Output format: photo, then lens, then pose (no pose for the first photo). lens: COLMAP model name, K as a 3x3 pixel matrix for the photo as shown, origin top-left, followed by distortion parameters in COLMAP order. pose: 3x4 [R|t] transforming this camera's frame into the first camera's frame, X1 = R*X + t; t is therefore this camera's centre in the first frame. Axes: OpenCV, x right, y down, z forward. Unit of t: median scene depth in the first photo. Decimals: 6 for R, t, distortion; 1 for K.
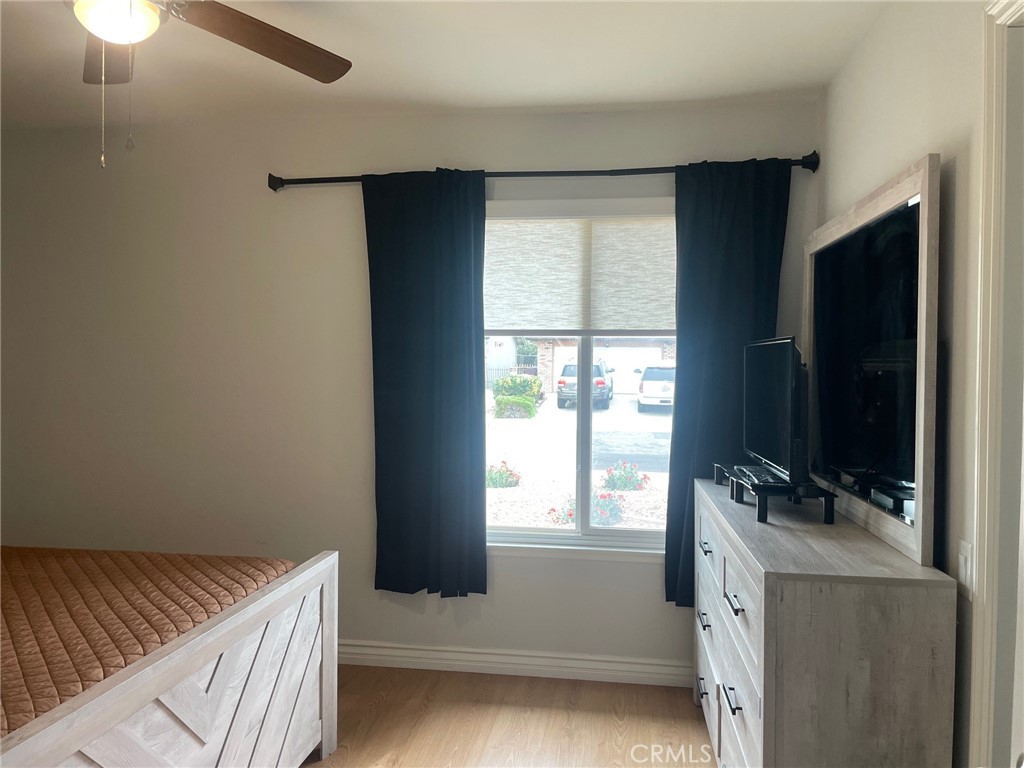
lens RADIAL K [[773.4, 0, 512.0], [0, 773.4, 384.0], [0, 0, 1]] dist [0.078104, -0.113902]
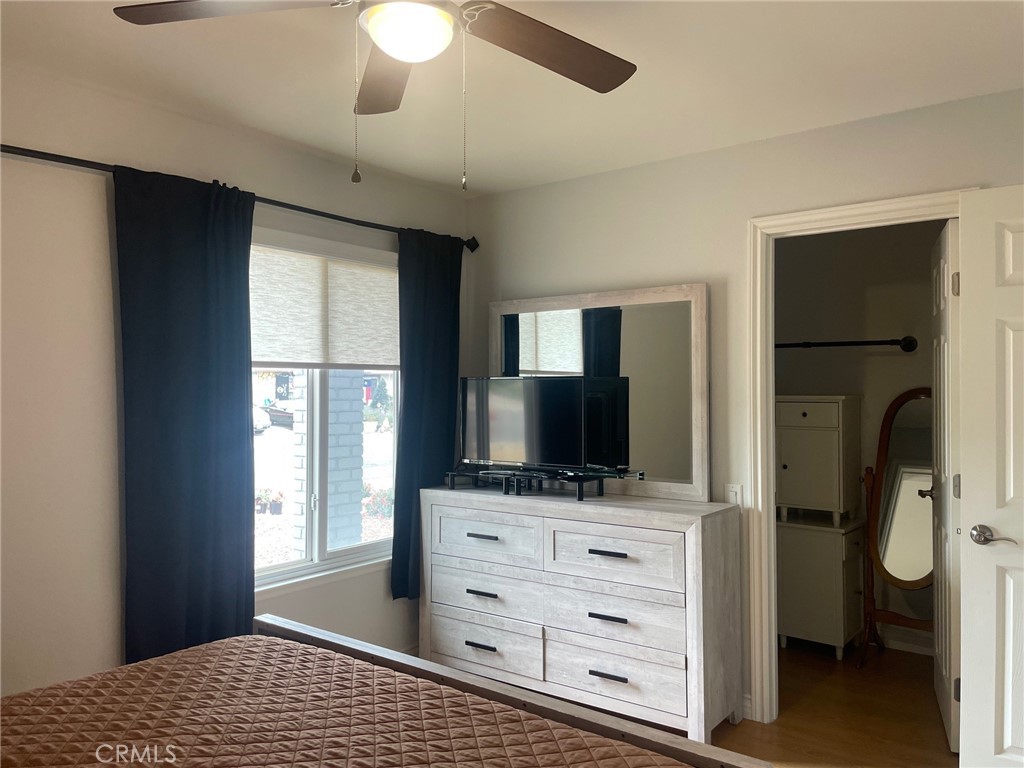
lens RADIAL K [[776.6, 0, 512.0], [0, 776.6, 397.1], [0, 0, 1]] dist [0.002537, -0.058840]
pose [[0.490103, -0.019475, 0.871447, -0.701076], [0.027111, 0.999607, 0.007091, -0.024757], [-0.871243, 0.020150, 0.490439, 0.266085]]
